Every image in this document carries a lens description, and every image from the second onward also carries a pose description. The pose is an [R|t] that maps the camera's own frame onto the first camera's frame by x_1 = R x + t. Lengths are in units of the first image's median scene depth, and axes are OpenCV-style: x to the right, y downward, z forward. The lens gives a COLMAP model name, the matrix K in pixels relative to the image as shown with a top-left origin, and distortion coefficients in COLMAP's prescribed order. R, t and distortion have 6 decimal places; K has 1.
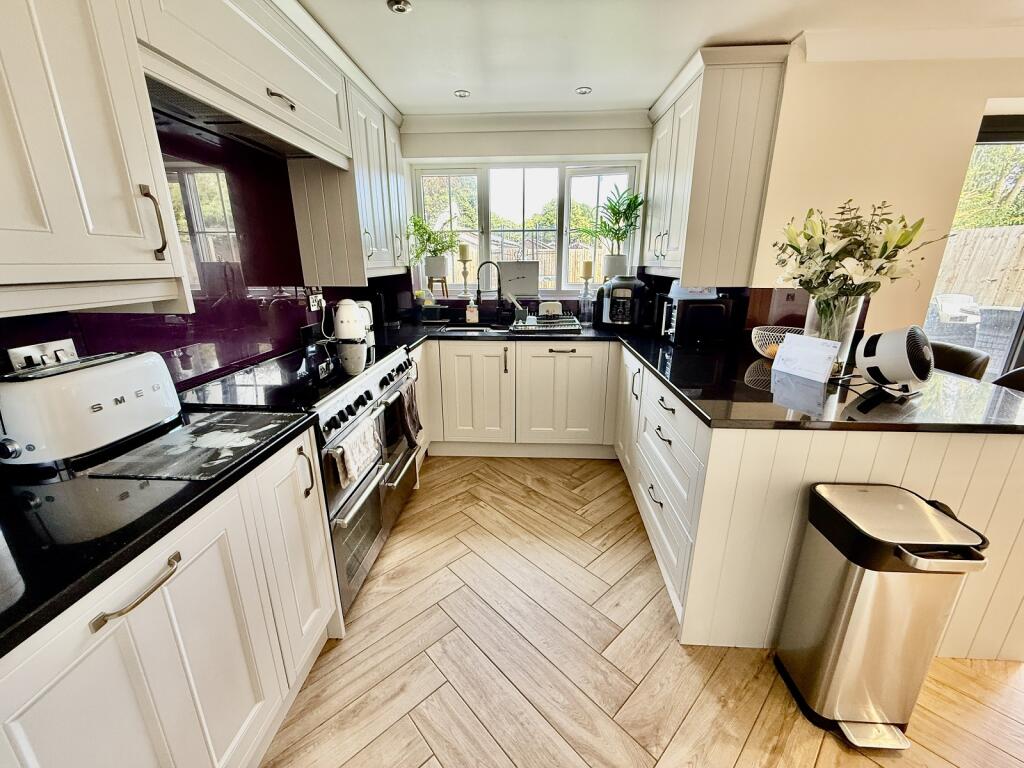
lens RADIAL K [[410.1, 0, 509.9], [0, 410.1, 382.2], [0, 0, 1]] dist [0.000851, 0.000252]
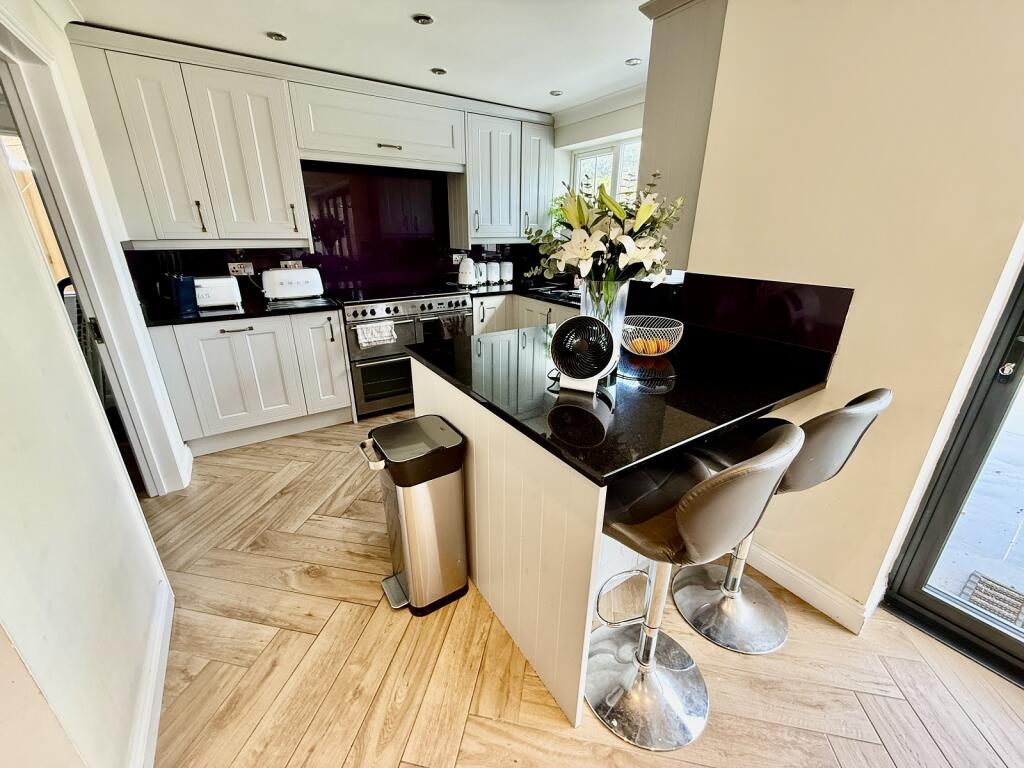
lens RADIAL K [[410.1, 0, 509.9], [0, 410.1, 382.2], [0, 0, 1]] dist [0.000851, 0.000252]
pose [[0.594796, 0.288589, -0.750289, 0.987224], [-0.237163, 0.954792, 0.179237, -0.074390], [0.768096, 0.071332, 0.636349, 0.189157]]
